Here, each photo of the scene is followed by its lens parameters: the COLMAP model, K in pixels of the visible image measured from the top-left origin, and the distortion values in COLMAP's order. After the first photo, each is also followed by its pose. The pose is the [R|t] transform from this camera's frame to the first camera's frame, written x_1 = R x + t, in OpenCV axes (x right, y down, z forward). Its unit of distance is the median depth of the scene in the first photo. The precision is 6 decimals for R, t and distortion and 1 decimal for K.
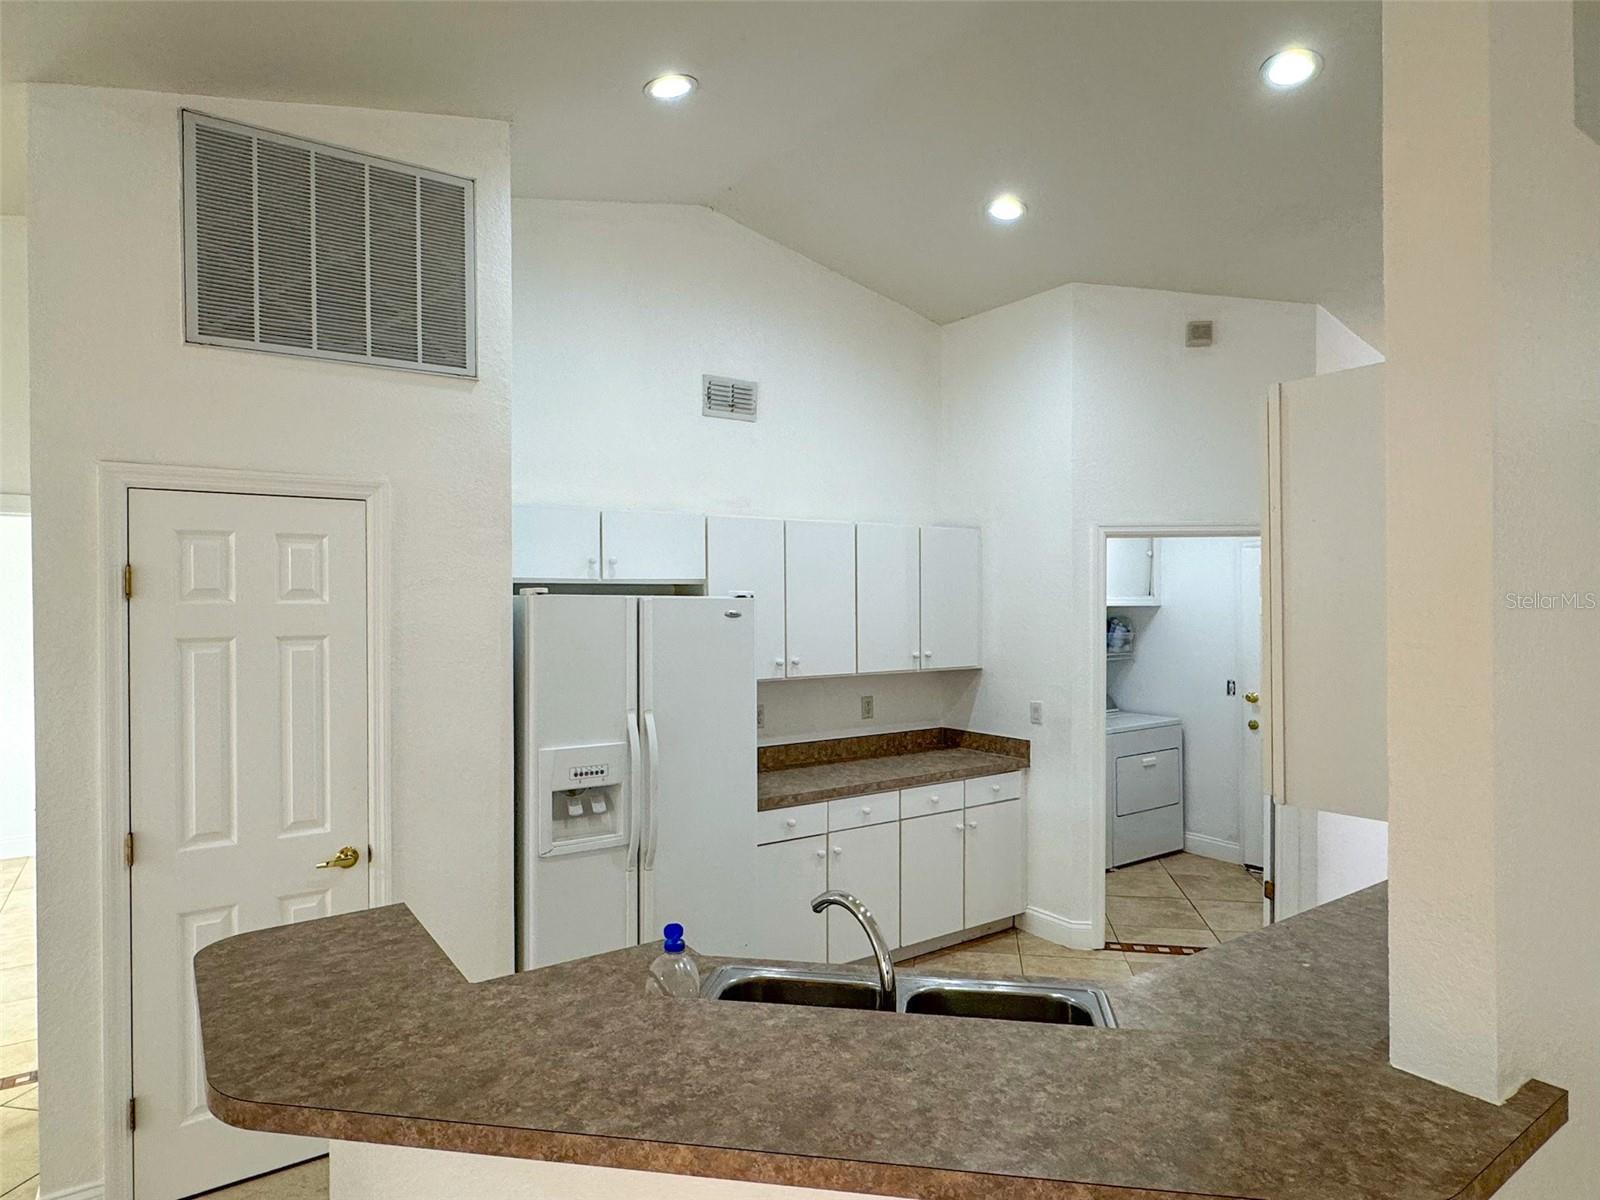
lens RADIAL K [[916.4, 0, 795.3], [0, 916.4, 605.2], [0, 0, 1]] dist [-0.010573, 0.000734]
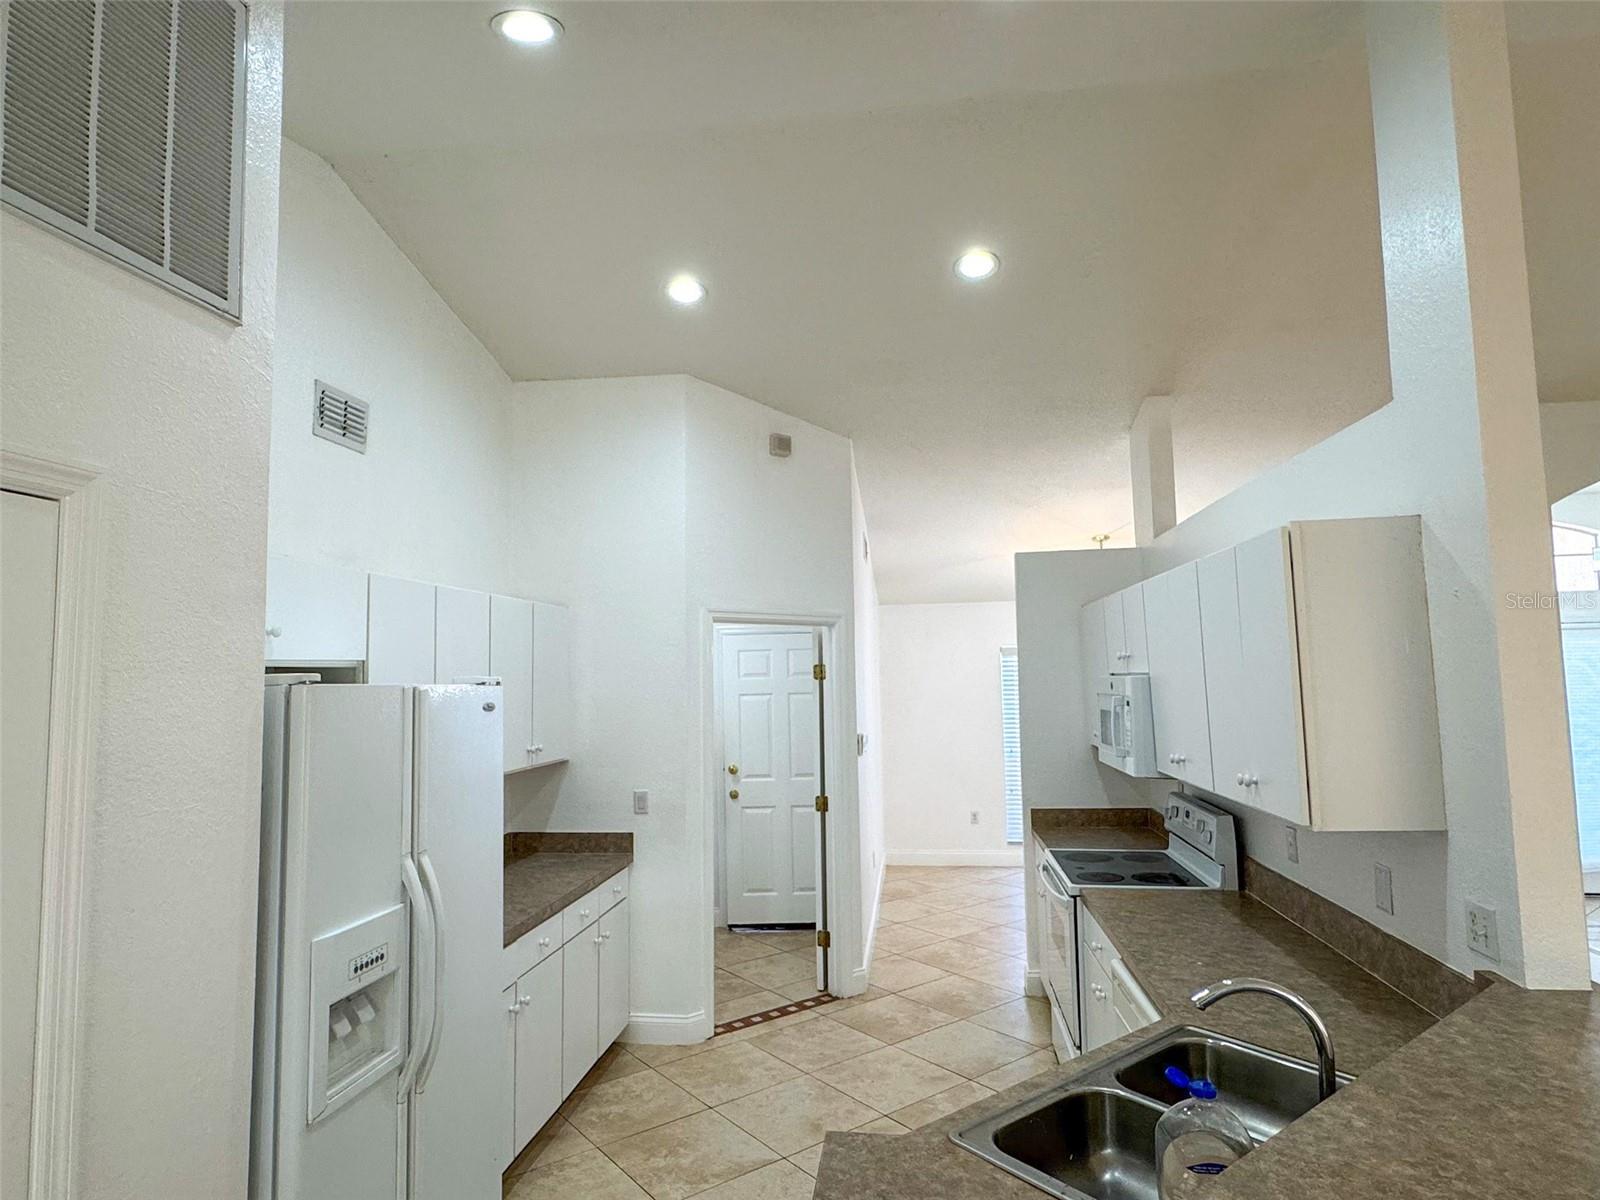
lens RADIAL K [[916.4, 0, 800.8], [0, 916.4, 599.5], [0, 0, 1]] dist [-0.010573, 0.000734]
pose [[0.670035, 0.054985, 0.740290, -0.364099], [0.016516, 0.995902, -0.088919, -0.005968], [-0.742145, 0.071805, 0.666381, 0.236430]]
